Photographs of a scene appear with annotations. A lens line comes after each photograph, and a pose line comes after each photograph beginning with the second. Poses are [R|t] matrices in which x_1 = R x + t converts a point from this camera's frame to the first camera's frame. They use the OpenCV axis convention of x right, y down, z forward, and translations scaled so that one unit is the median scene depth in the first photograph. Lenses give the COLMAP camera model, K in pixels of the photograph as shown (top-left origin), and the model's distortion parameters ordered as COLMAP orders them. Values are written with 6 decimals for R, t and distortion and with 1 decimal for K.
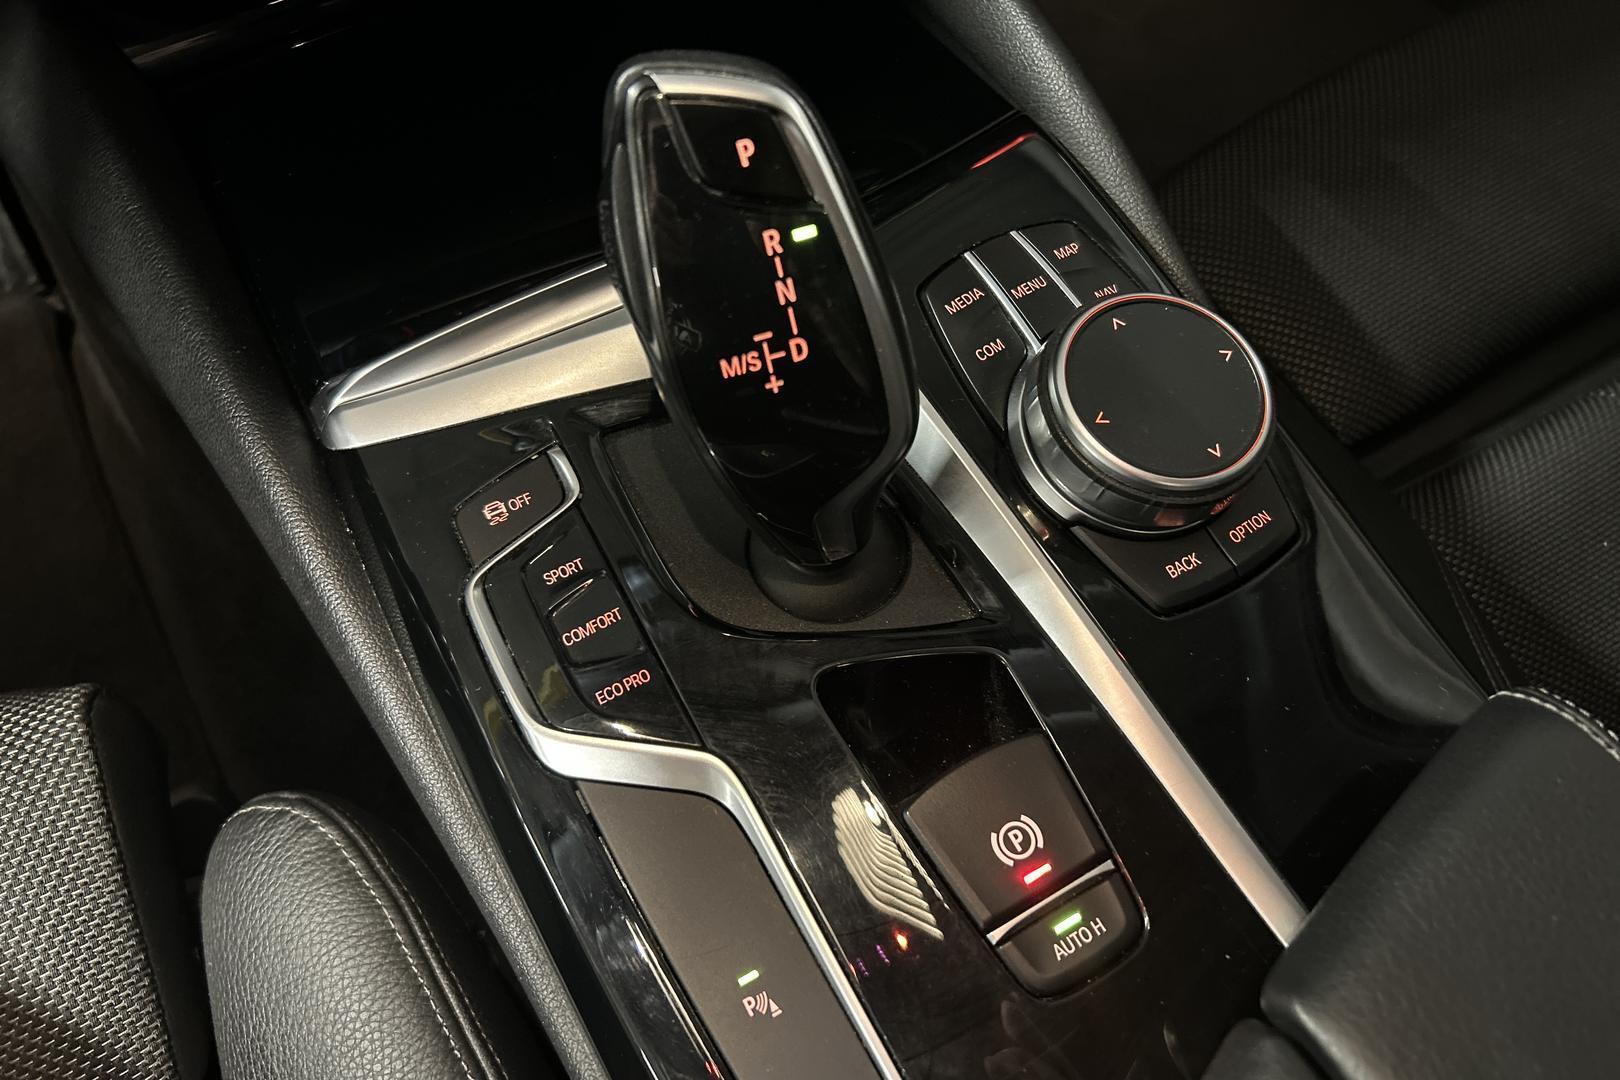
lens RADIAL K [[1216.0, 0, 805.0], [0, 1216.0, 544.3], [0, 0, 1]] dist [0.009927, -0.011149]
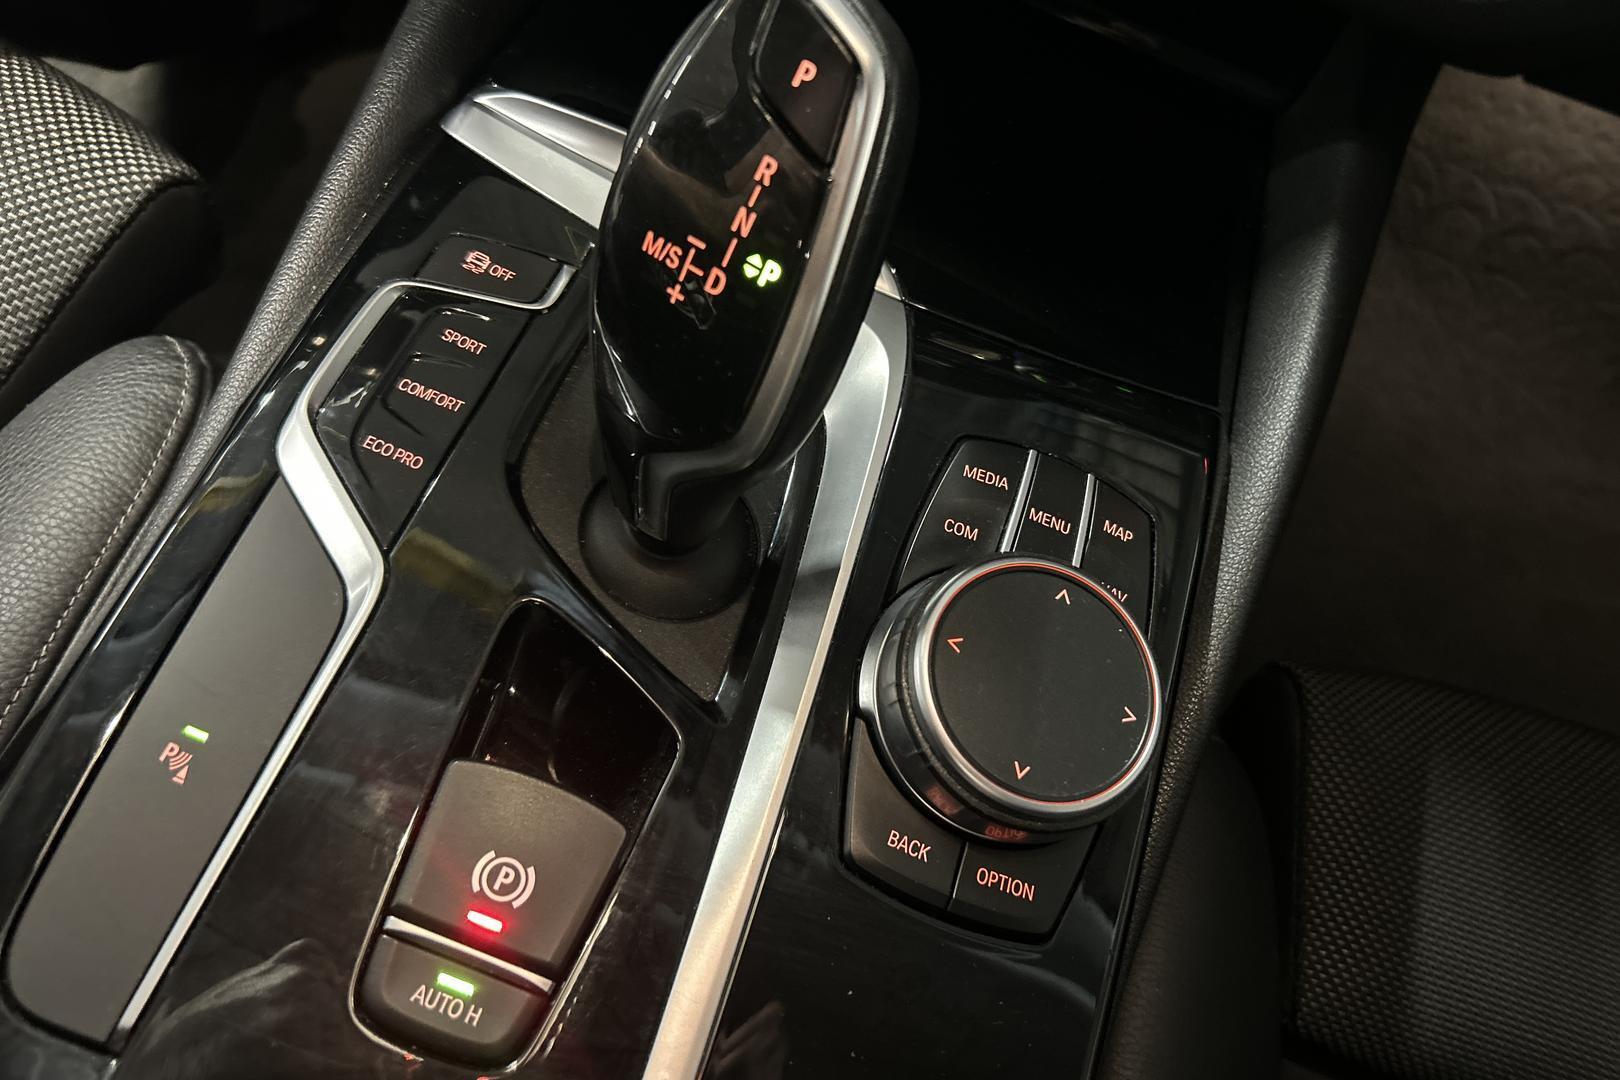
lens RADIAL K [[1216.0, 0, 816.8], [0, 1216.0, 533.0], [0, 0, 1]] dist [0.009927, -0.011149]
pose [[0.652267, 0.716492, -0.247359, 0.317561], [-0.746957, 0.663058, -0.049078, -0.036752], [0.128850, 0.216778, 0.967680, 0.127897]]
